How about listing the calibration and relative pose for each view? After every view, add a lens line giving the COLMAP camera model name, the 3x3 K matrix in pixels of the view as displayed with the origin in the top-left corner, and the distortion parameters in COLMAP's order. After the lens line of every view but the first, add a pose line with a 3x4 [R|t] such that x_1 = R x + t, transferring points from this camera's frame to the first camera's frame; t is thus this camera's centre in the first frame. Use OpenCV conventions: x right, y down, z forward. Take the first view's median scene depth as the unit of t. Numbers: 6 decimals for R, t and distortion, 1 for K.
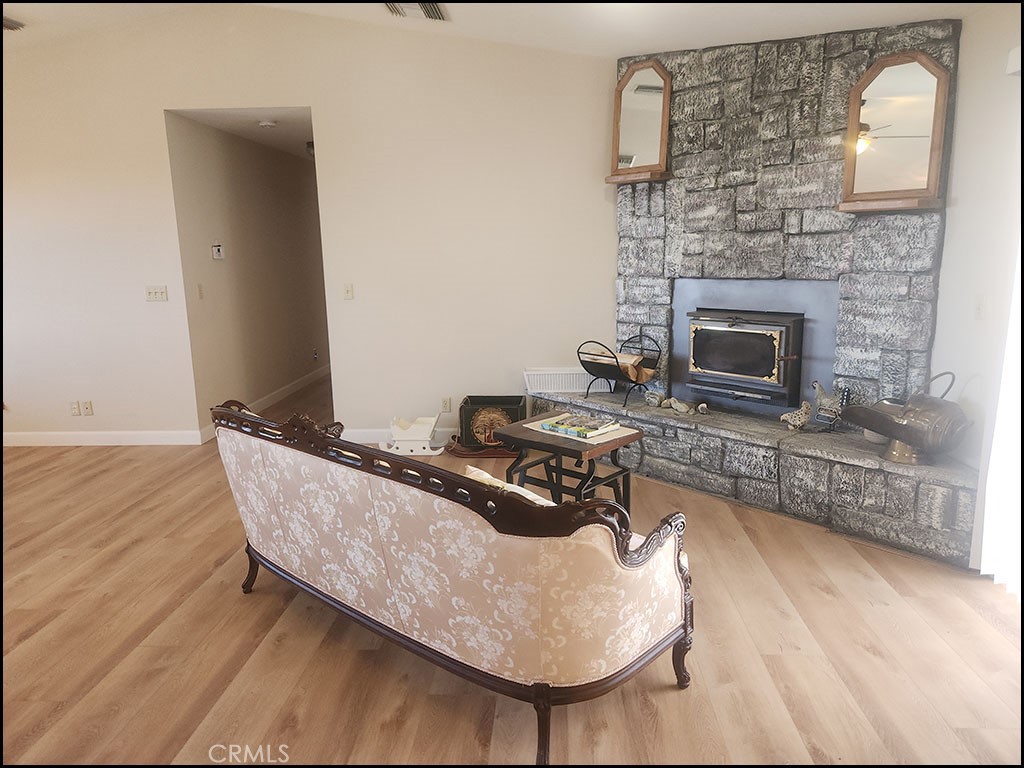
lens RADIAL K [[700.4, 0, 517.0], [0, 700.4, 387.9], [0, 0, 1]] dist [0.040911, -0.000795]
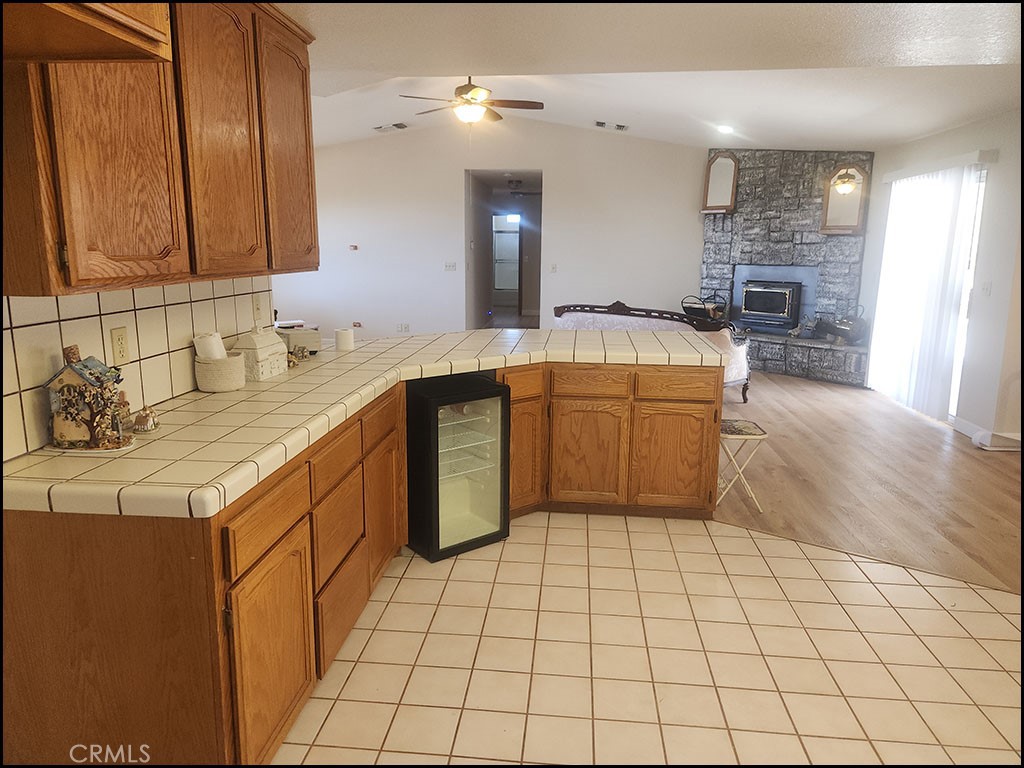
lens RADIAL K [[691.4, 0, 512.0], [0, 691.4, 384.0], [0, 0, 1]] dist [0.049715, -0.000274]
pose [[0.998636, 0.036715, -0.037111, -0.333524], [-0.036675, 0.999326, 0.001772, 0.207791], [0.037151, -0.000409, 0.999310, -1.015087]]
